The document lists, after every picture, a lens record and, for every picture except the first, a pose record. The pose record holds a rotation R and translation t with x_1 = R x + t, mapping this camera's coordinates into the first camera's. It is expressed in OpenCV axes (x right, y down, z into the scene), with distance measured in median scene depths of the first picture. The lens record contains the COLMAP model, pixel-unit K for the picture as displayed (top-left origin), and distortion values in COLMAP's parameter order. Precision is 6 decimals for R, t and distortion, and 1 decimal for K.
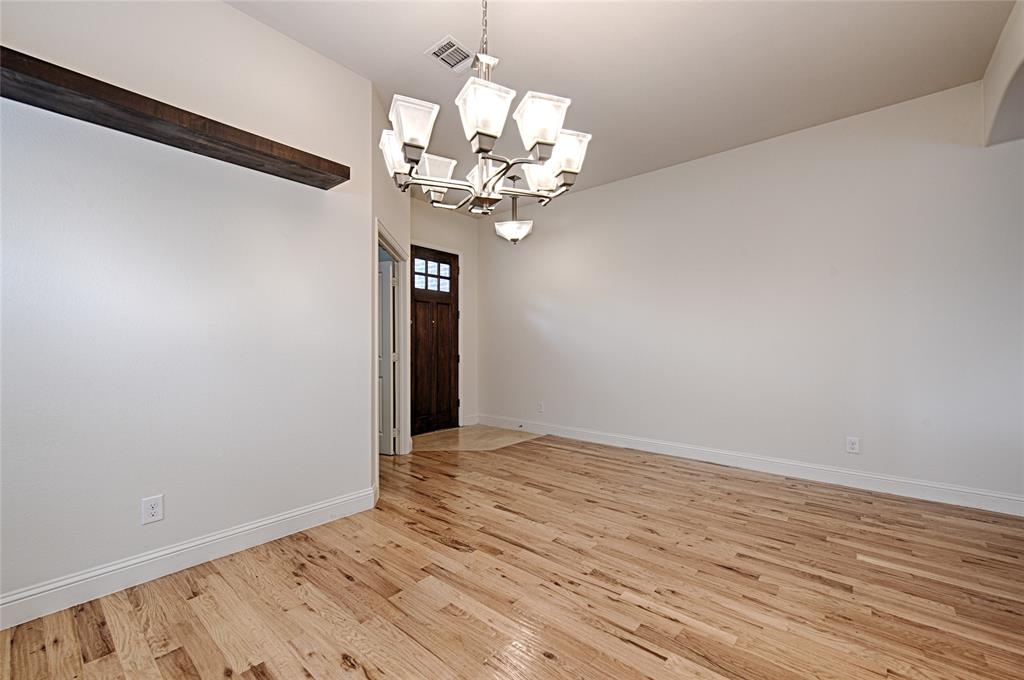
lens RADIAL K [[414.0, 0, 517.2], [0, 414.0, 341.3], [0, 0, 1]] dist [0.003915, -0.000173]
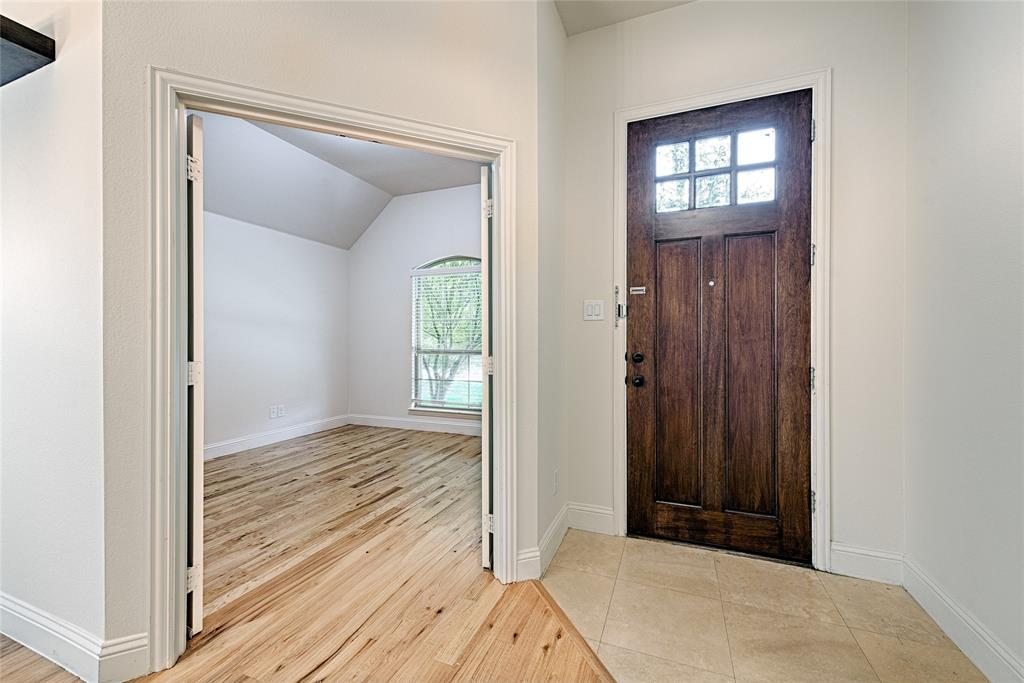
lens RADIAL K [[414.0, 0, 517.2], [0, 414.0, 342.8], [0, 0, 1]] dist [0.003915, -0.000173]
pose [[0.313932, 0.003685, -0.949438, 0.198514], [0.008855, 0.999938, 0.006809, 0.011307], [0.949404, -0.010544, 0.313880, 1.060420]]
